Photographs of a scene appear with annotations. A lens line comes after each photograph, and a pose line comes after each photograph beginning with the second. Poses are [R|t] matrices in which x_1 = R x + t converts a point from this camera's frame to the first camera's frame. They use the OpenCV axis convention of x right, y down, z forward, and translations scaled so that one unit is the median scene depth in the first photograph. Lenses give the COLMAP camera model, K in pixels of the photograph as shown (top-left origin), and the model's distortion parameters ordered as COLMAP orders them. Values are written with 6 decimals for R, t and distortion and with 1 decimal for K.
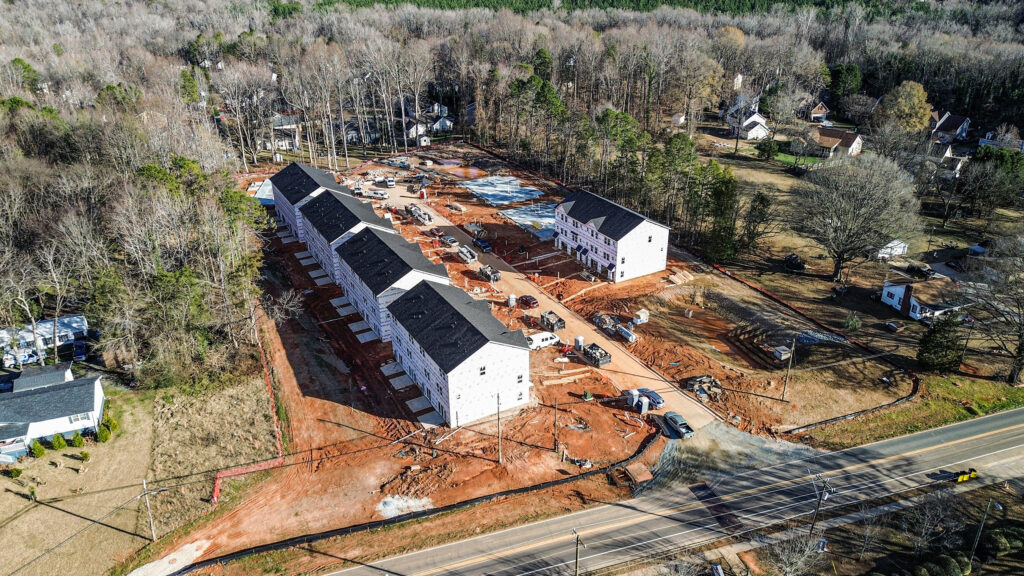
lens RADIAL K [[717.3, 0, 512.0], [0, 717.3, 288.0], [0, 0, 1]] dist [0.068359, -0.072744]
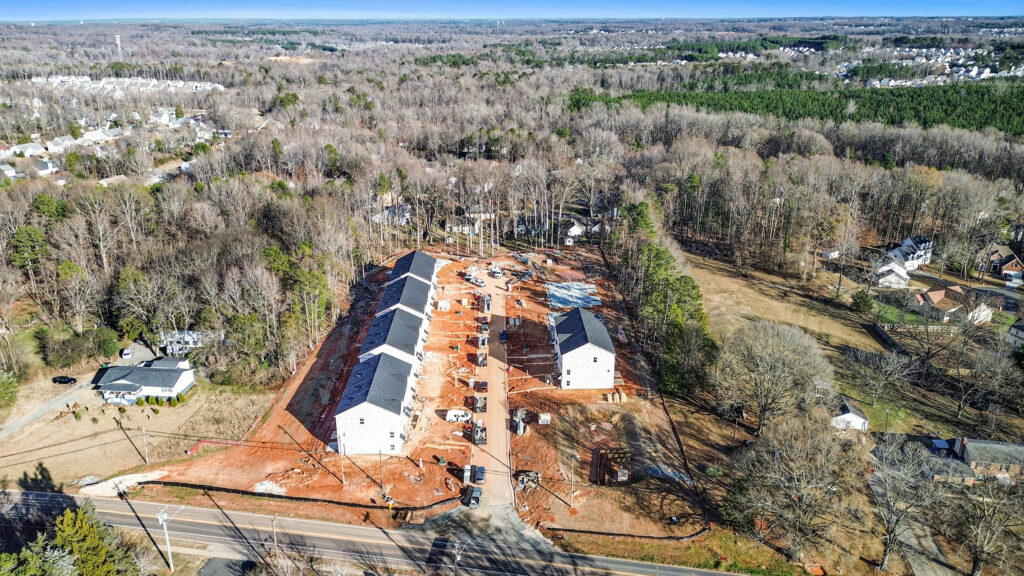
lens RADIAL K [[717.3, 0, 512.0], [0, 717.3, 288.0], [0, 0, 1]] dist [0.068359, -0.072744]
pose [[0.884654, 0.169135, -0.434490, 0.564978], [-0.207452, 0.977346, -0.041932, -0.104774], [0.417555, 0.127231, 0.899700, -0.163489]]
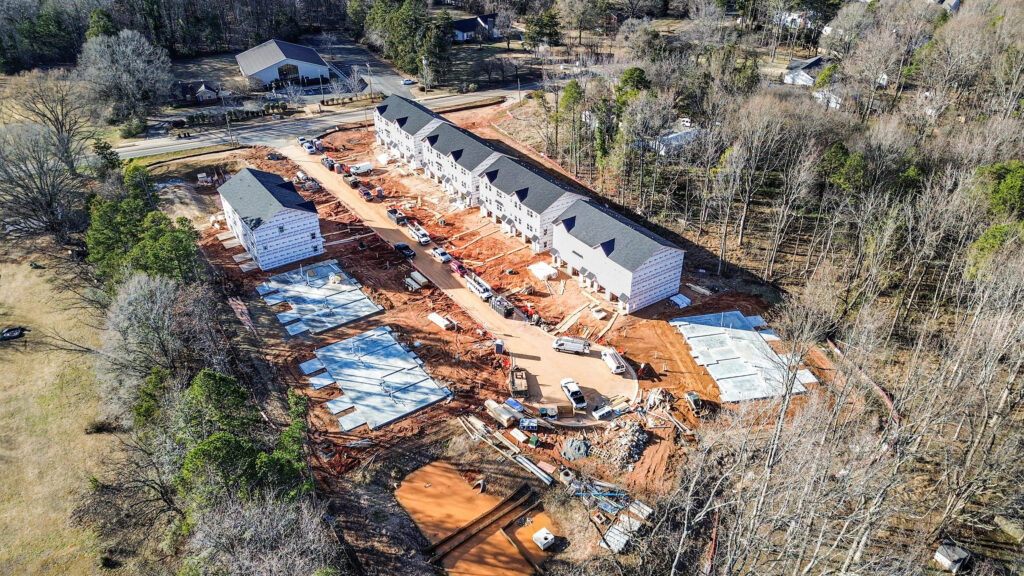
lens RADIAL K [[717.3, 0, 512.0], [0, 717.3, 288.0], [0, 0, 1]] dist [0.068359, -0.072744]
pose [[-0.995222, 0.060037, -0.076999, -0.117788], [-0.033330, 0.532348, 0.845869, -0.912075], [0.091774, 0.844394, -0.527804, 1.710719]]
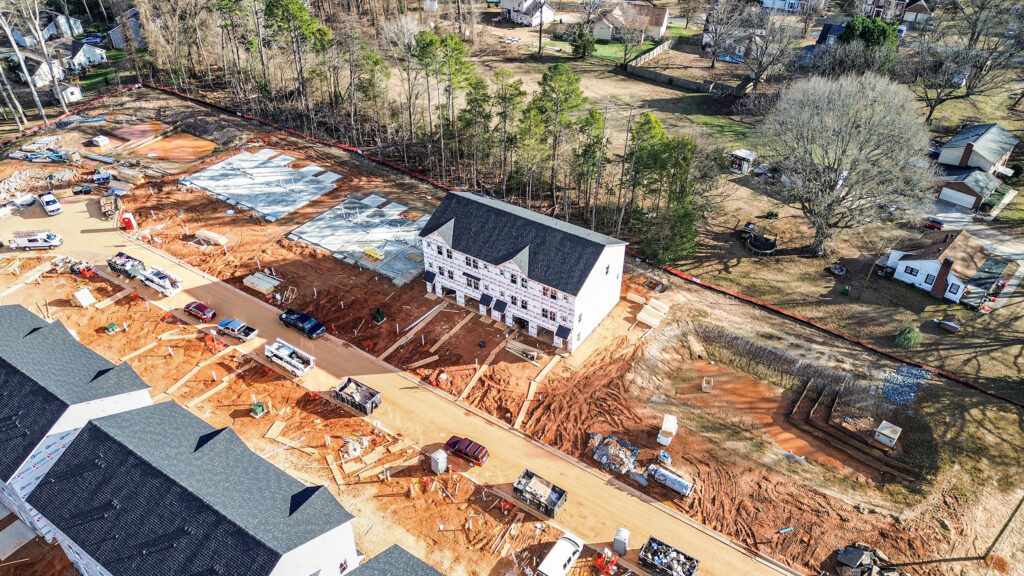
lens RADIAL K [[717.3, 0, 512.0], [0, 717.3, 288.0], [0, 0, 1]] dist [0.068359, -0.072744]
pose [[0.890000, -0.261506, 0.373516, -0.110255], [0.187605, 0.956653, 0.222753, -0.200566], [-0.415576, -0.128177, 0.900482, 0.474564]]
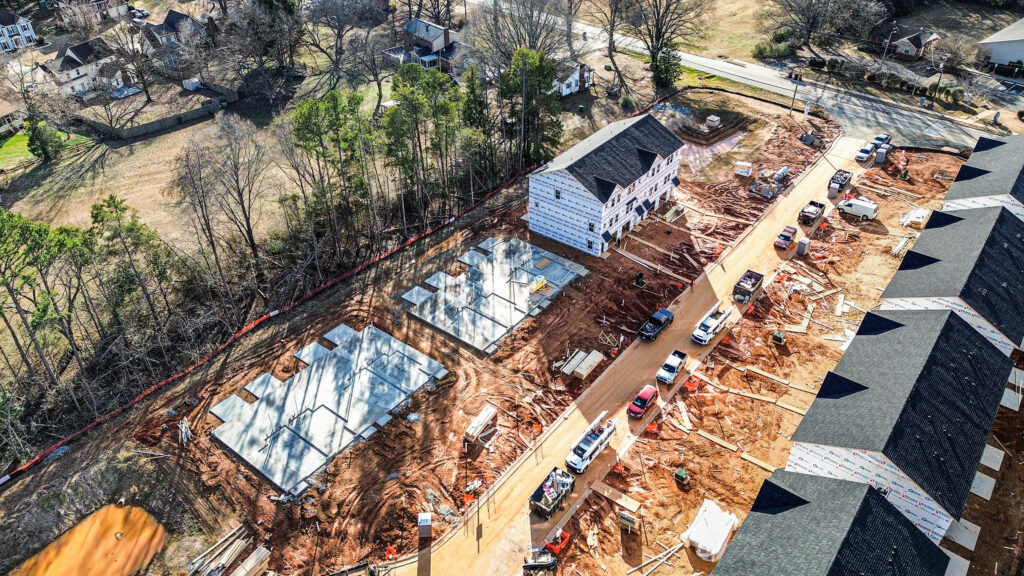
lens RADIAL K [[717.3, 0, 512.0], [0, 717.3, 288.0], [0, 0, 1]] dist [0.068359, -0.072744]
pose [[-0.388121, -0.538556, 0.747876, -0.447017], [0.405108, 0.629193, 0.663328, -0.550497], [-0.827798, 0.560423, -0.026029, 1.210903]]
